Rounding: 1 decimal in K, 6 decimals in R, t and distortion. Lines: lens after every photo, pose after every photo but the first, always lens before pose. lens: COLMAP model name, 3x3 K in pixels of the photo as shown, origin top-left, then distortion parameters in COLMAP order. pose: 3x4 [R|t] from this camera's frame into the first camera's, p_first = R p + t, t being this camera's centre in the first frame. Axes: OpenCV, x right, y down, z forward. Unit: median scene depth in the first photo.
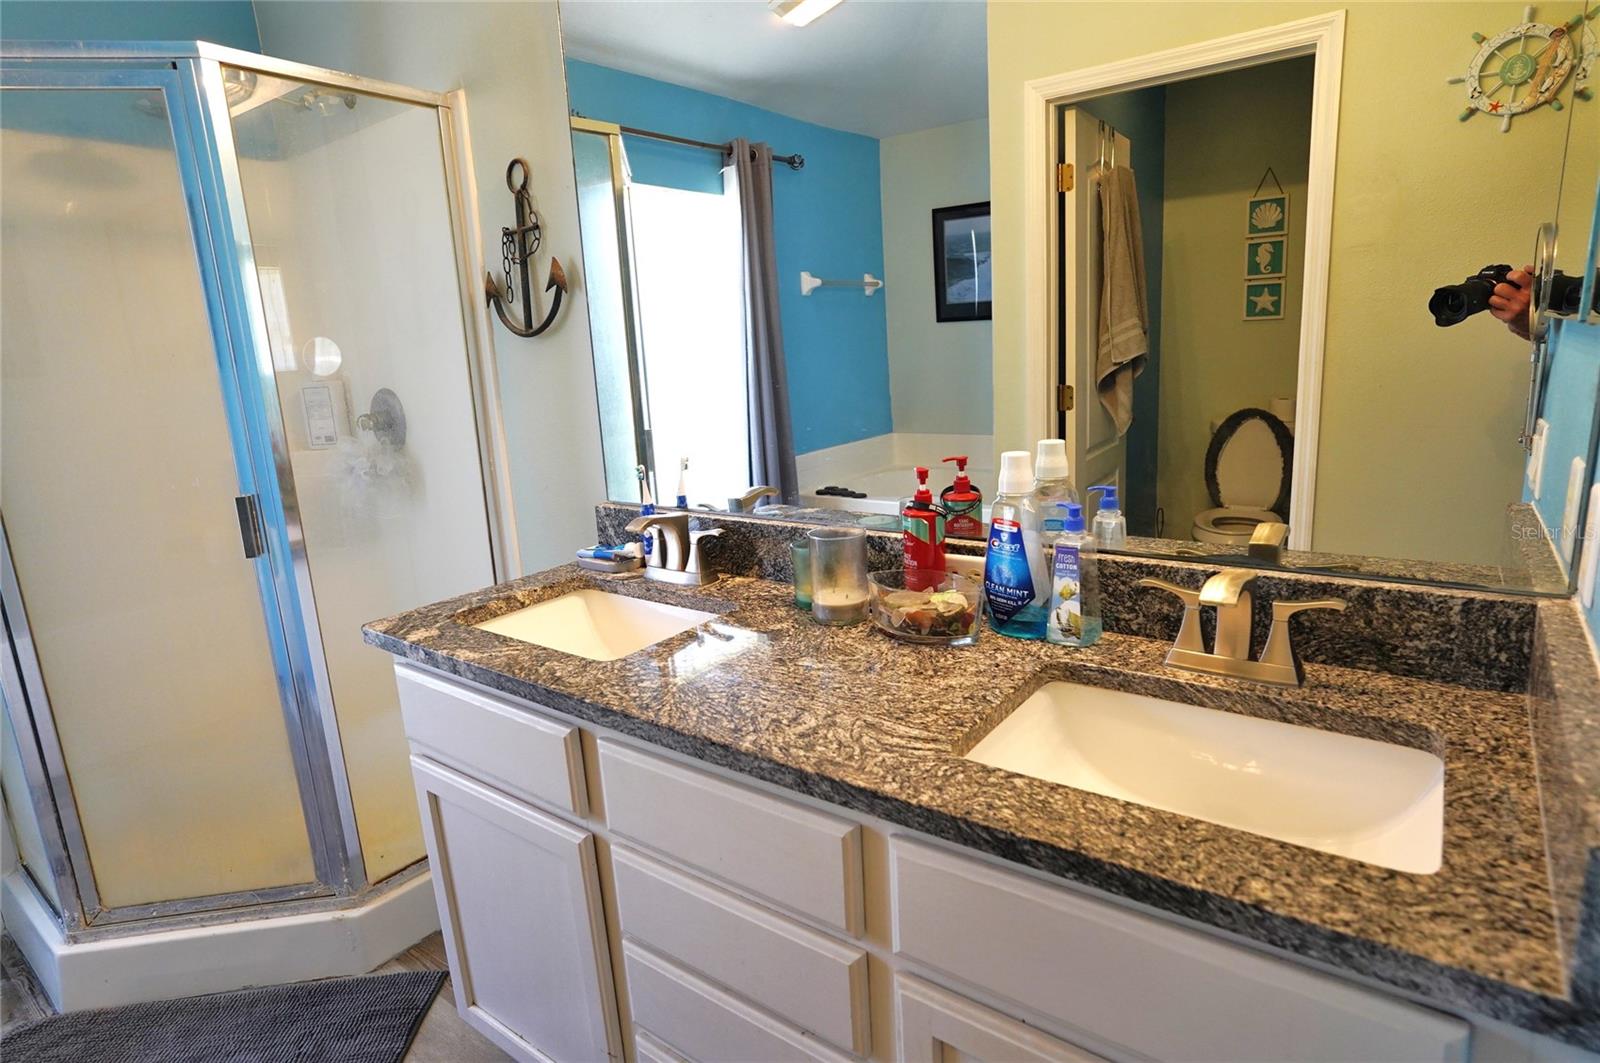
lens RADIAL K [[865.1, 0, 806.6], [0, 865.1, 529.4], [0, 0, 1]] dist [-0.055656, 0.033897]
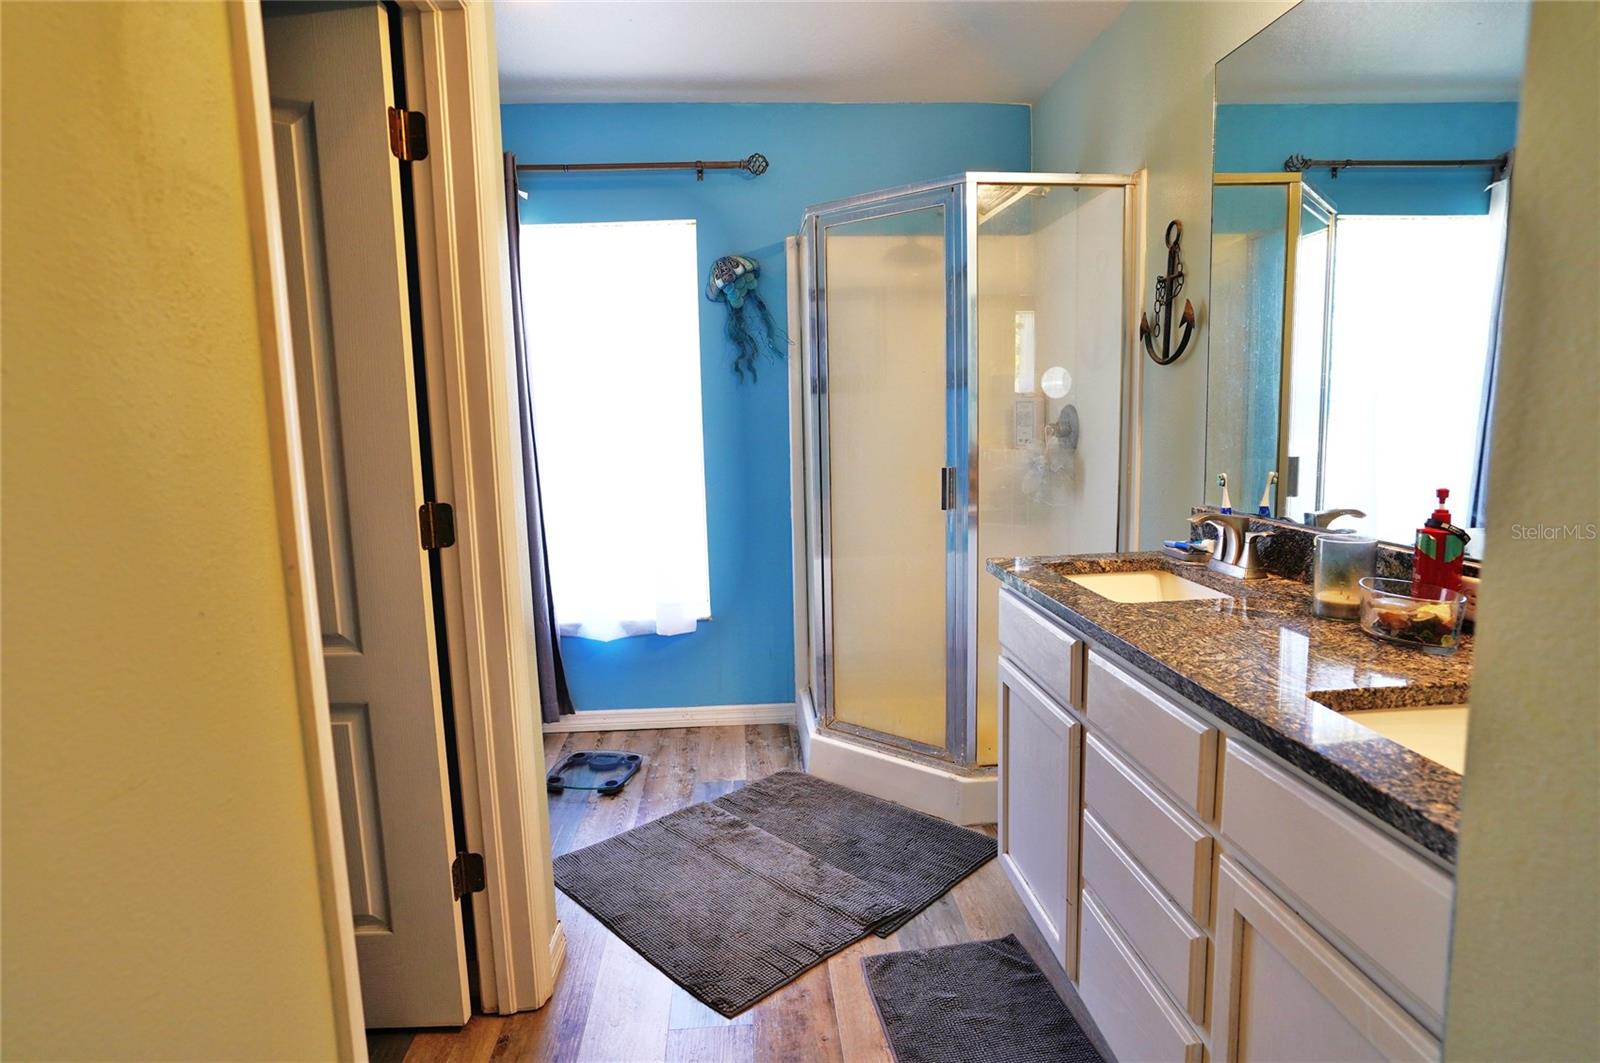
lens RADIAL K [[865.1, 0, 800.5], [0, 865.1, 526.8], [0, 0, 1]] dist [-0.055656, 0.033897]
pose [[0.659364, 0.138217, -0.739010, 0.308670], [-0.171141, 0.984744, 0.031480, 0.061143], [0.732086, 0.105718, 0.672959, -0.198152]]
